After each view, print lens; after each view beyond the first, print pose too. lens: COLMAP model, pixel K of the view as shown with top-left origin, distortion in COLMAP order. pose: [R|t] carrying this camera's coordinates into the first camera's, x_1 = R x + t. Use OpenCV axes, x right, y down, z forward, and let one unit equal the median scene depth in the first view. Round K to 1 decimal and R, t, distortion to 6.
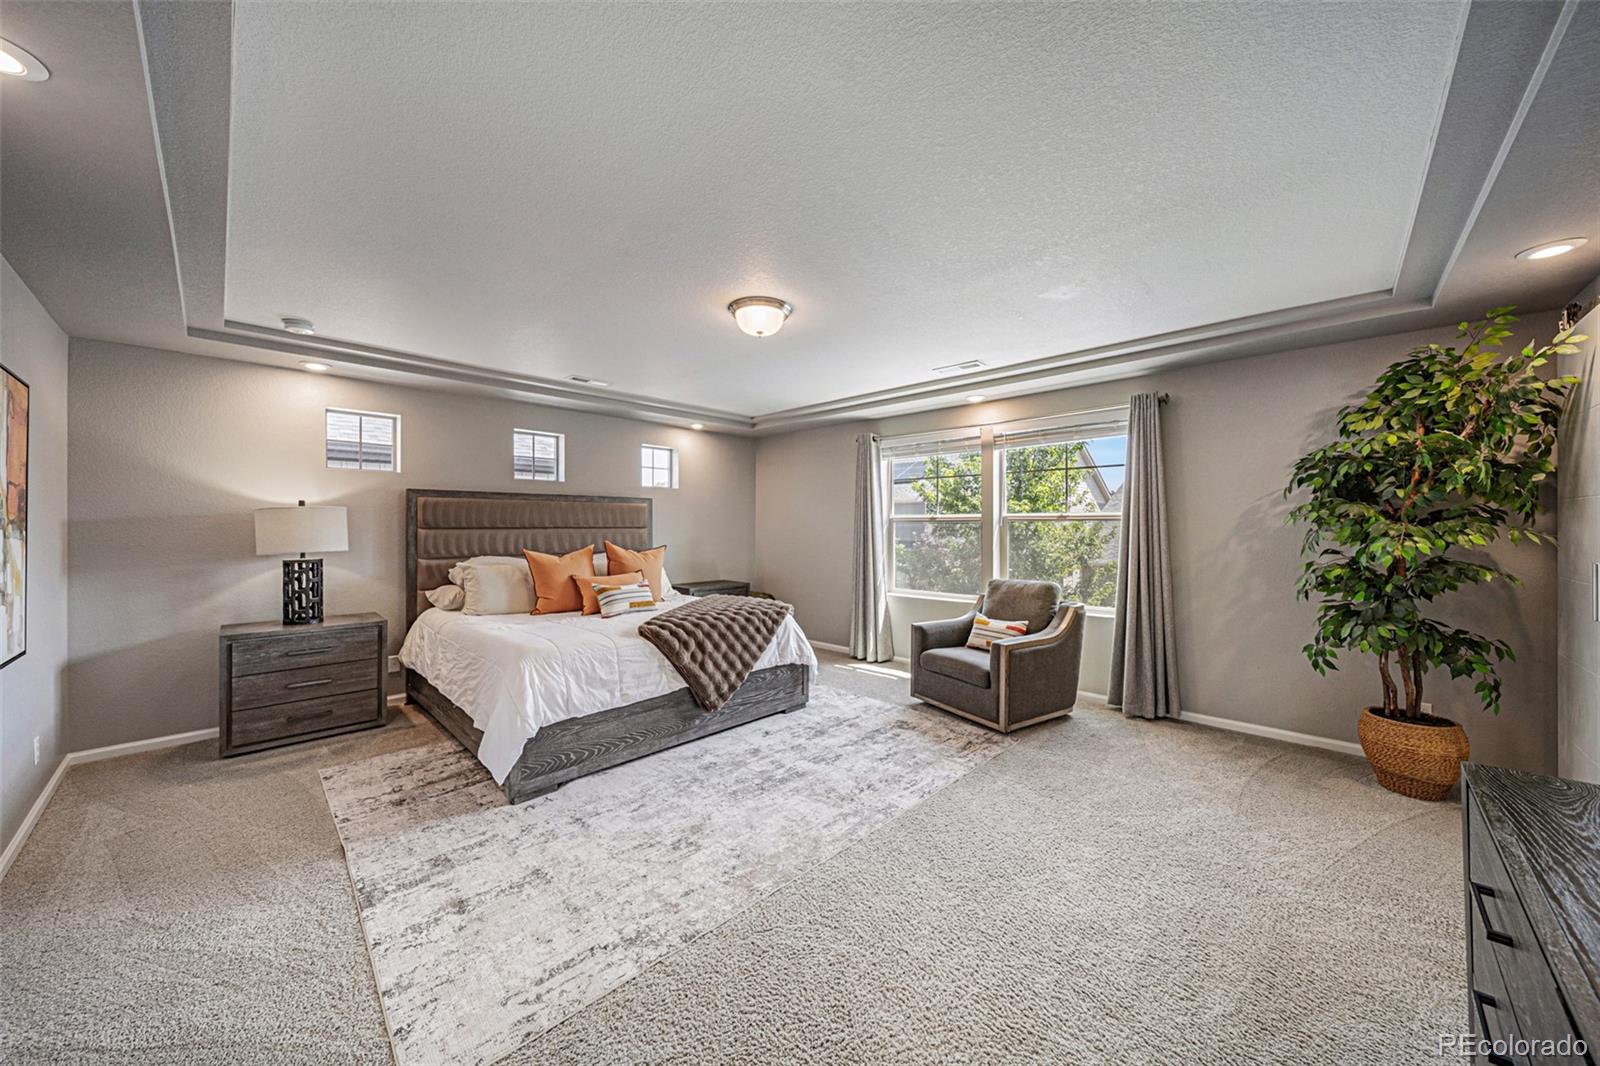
lens RADIAL K [[566.7, 0, 801.5], [0, 566.7, 526.7], [0, 0, 1]] dist [0.000544, -0.000079]
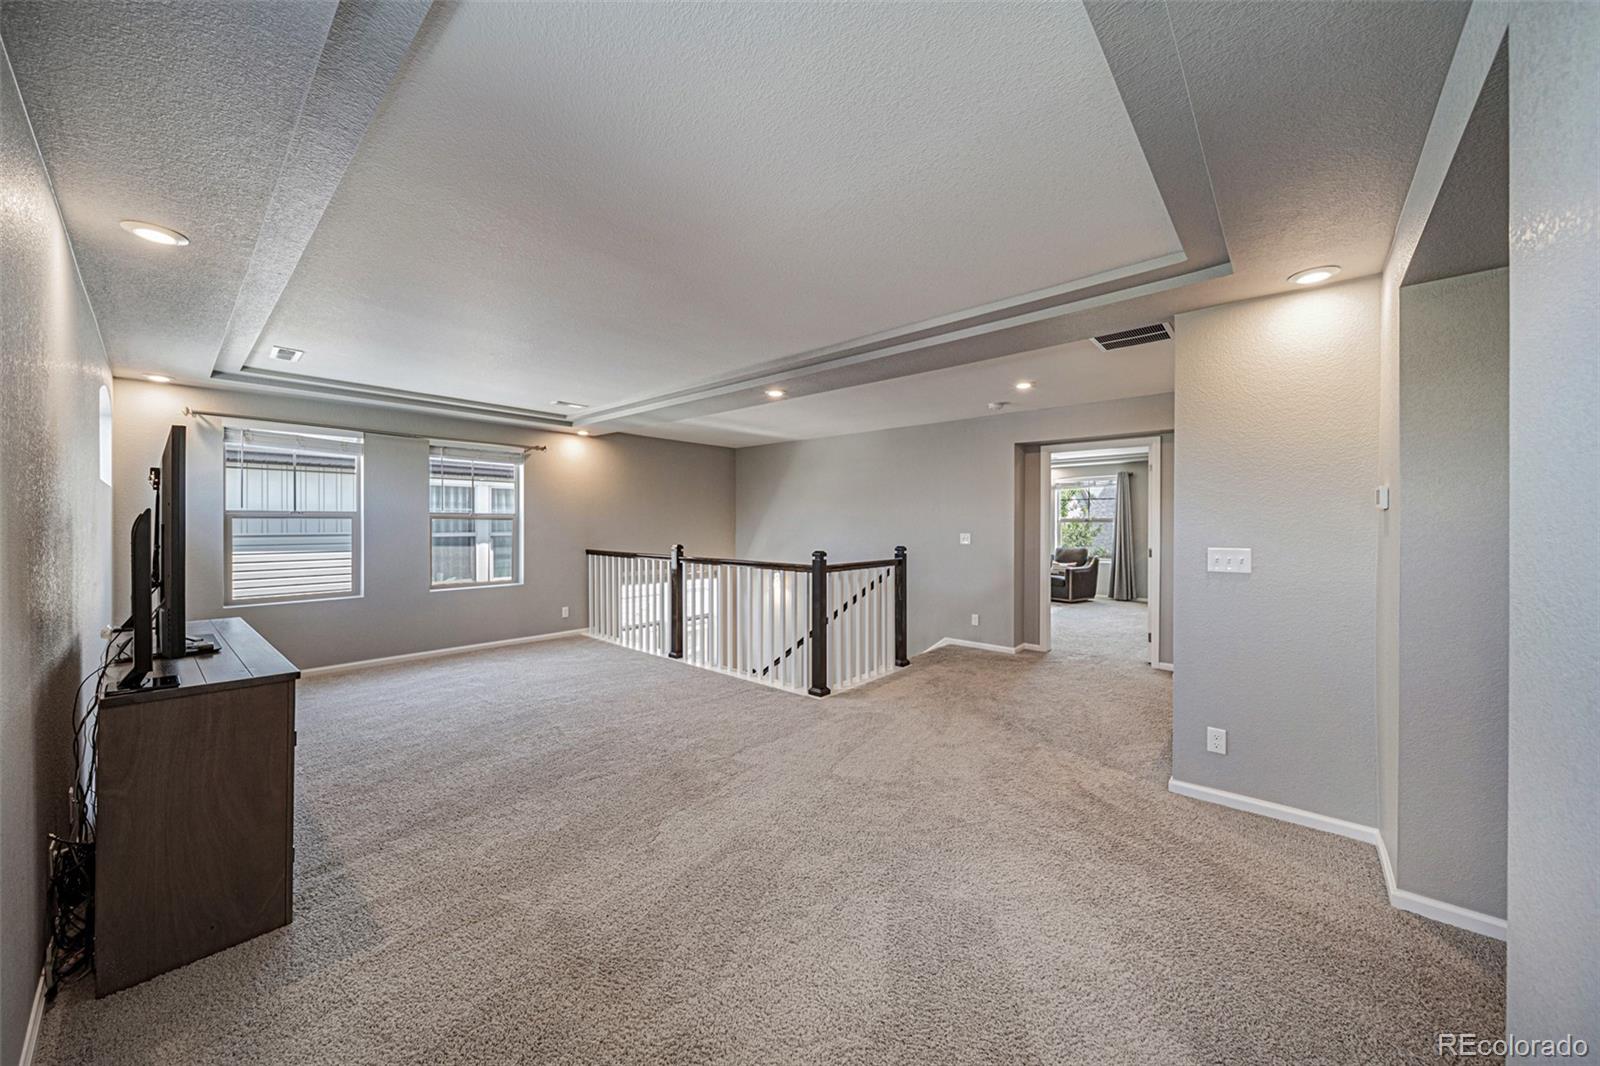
lens RADIAL K [[566.7, 0, 801.5], [0, 566.7, 526.7], [0, 0, 1]] dist [0.000544, -0.000079]
pose [[0.999306, 0.003230, 0.037108, -0.952783], [-0.003317, 0.999992, 0.002290, 0.008896], [-0.037100, -0.002412, 0.999309, -1.522876]]
